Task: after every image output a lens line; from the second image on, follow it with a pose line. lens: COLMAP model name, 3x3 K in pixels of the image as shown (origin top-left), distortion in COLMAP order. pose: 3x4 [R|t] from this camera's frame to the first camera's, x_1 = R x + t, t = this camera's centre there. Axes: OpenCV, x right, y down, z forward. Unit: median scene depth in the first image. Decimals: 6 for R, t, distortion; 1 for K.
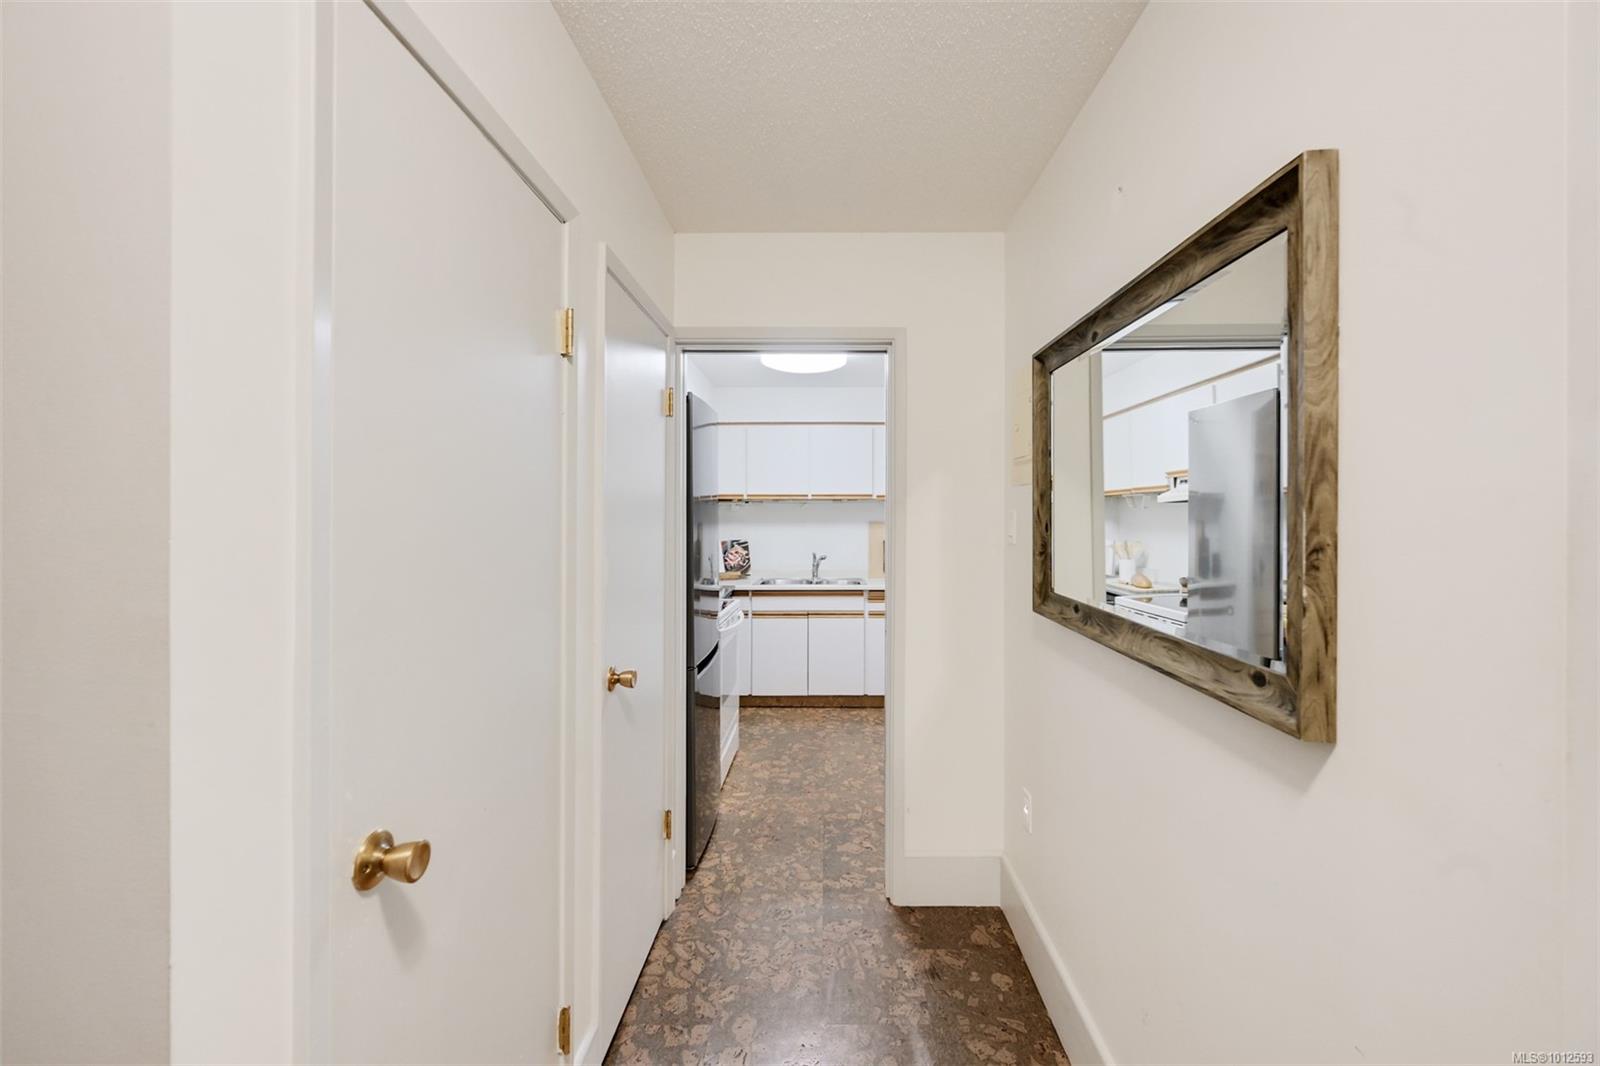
lens RADIAL K [[656.8, 0, 800.0], [0, 656.8, 533.0], [0, 0, 1]] dist [0.013920, -0.000129]
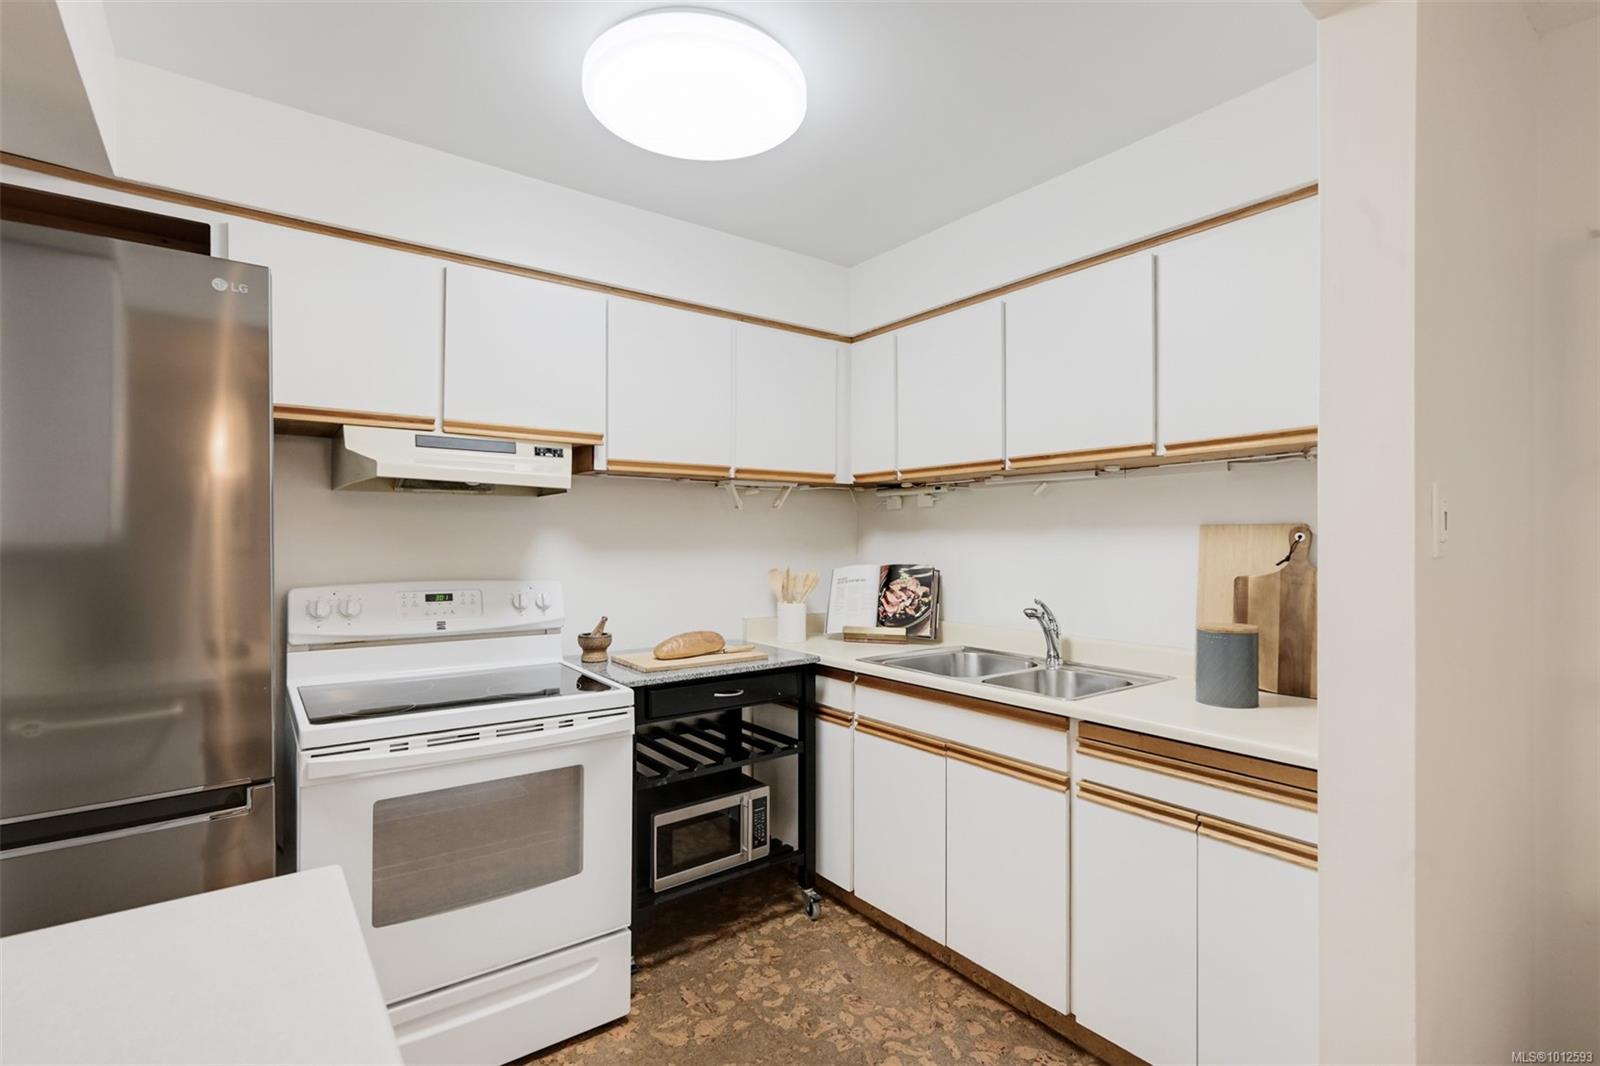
lens RADIAL K [[738.8, 0, 800.0], [0, 738.8, 533.0], [0, 0, 1]] dist [-0.001666, -0.000175]
pose [[0.609680, -0.006614, -0.792620, 0.302024], [-0.018510, 0.999574, -0.022579, 0.001154], [0.792432, 0.028438, 0.609298, 0.598741]]
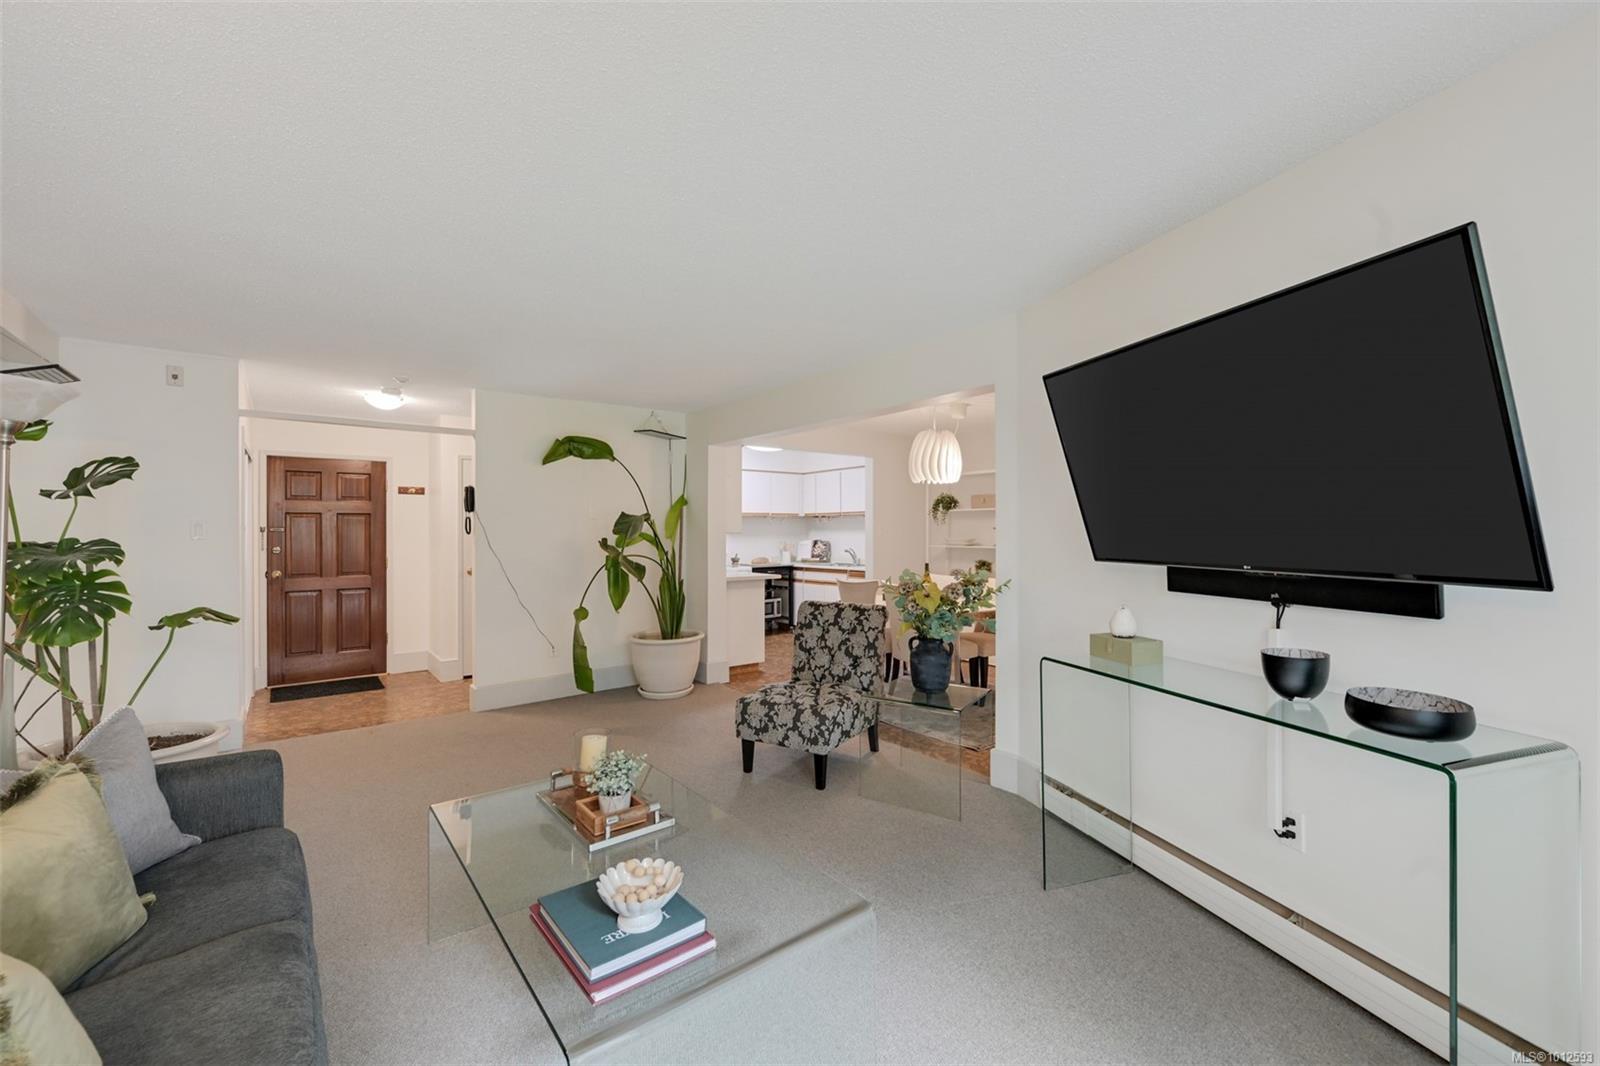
lens RADIAL K [[656.8, 0, 800.0], [0, 656.8, 533.0], [0, 0, 1]] dist [0.013920, -0.000129]
pose [[0.626642, 0.000318, -0.779308, 1.215085], [-0.018281, 0.999731, -0.014291, 0.018150], [0.779093, 0.023202, 0.626479, -0.113485]]
